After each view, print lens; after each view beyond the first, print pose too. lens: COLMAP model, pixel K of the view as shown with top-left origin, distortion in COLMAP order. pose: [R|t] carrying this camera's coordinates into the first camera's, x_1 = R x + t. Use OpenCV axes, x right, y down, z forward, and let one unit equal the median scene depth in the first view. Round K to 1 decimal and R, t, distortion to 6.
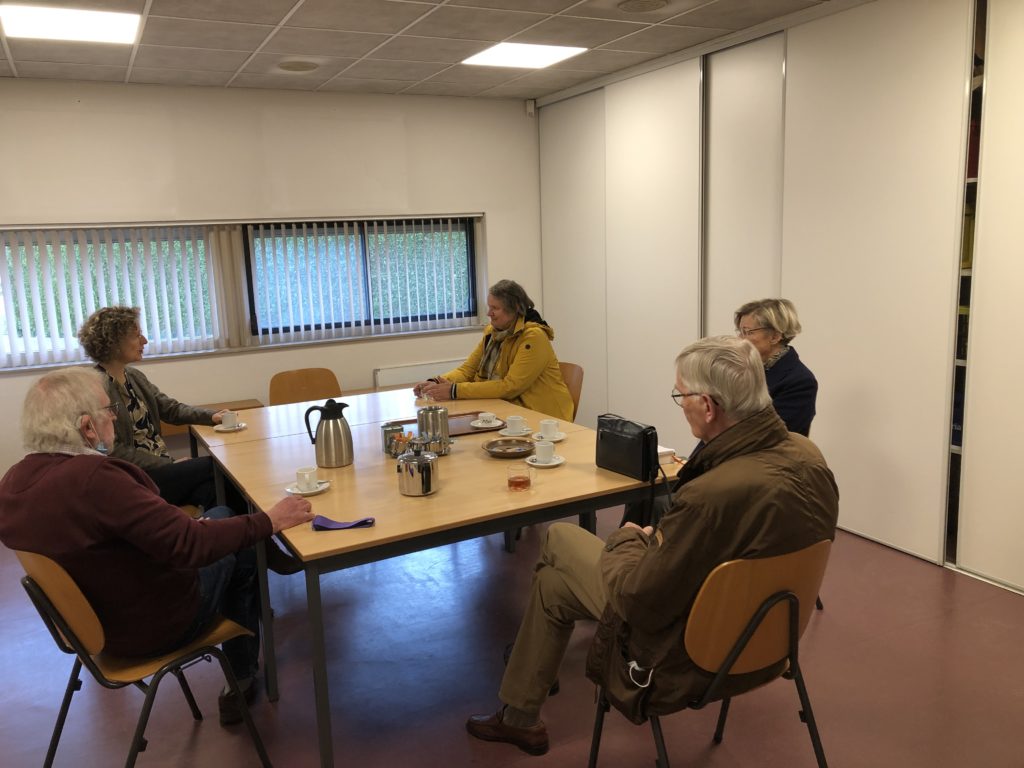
lens RADIAL K [[831.9, 0, 512.0], [0, 831.9, 384.0], [0, 0, 1]] dist [-0.003610, 0.003670]
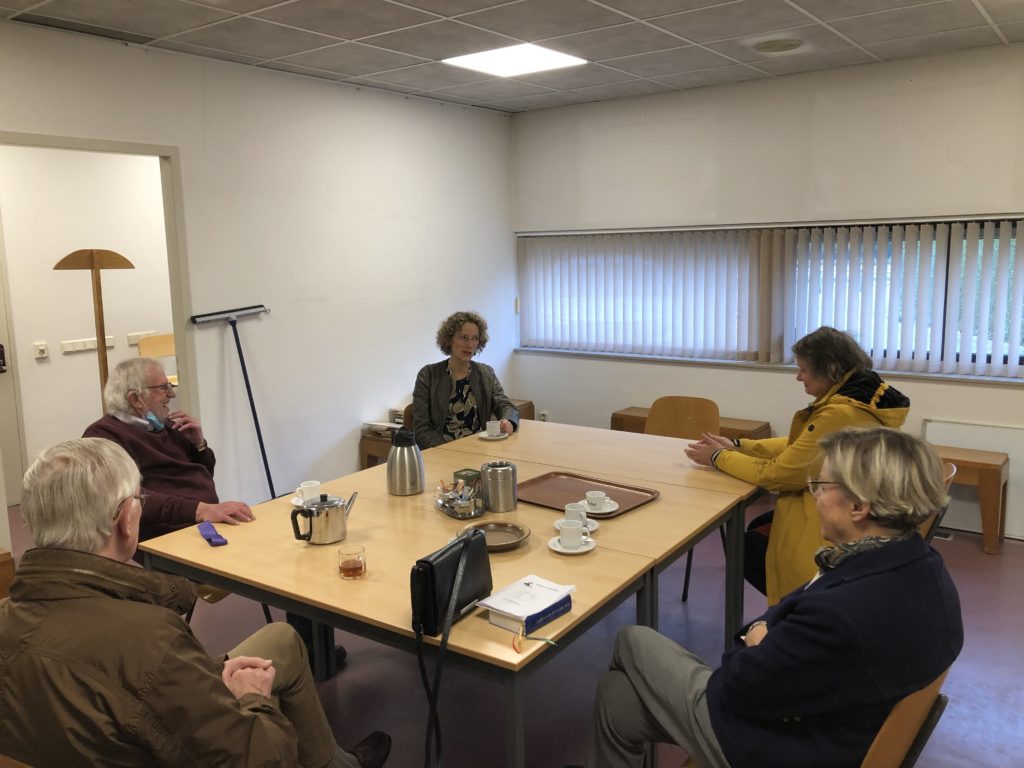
lens RADIAL K [[831.9, 0, 512.0], [0, 831.9, 384.0], [0, 0, 1]] dist [-0.003610, 0.003670]
pose [[0.432709, 0.168971, -0.885557, 0.637493], [-0.147664, 0.982297, 0.115277, -0.149578], [0.889358, 0.080884, 0.449999, 0.606339]]
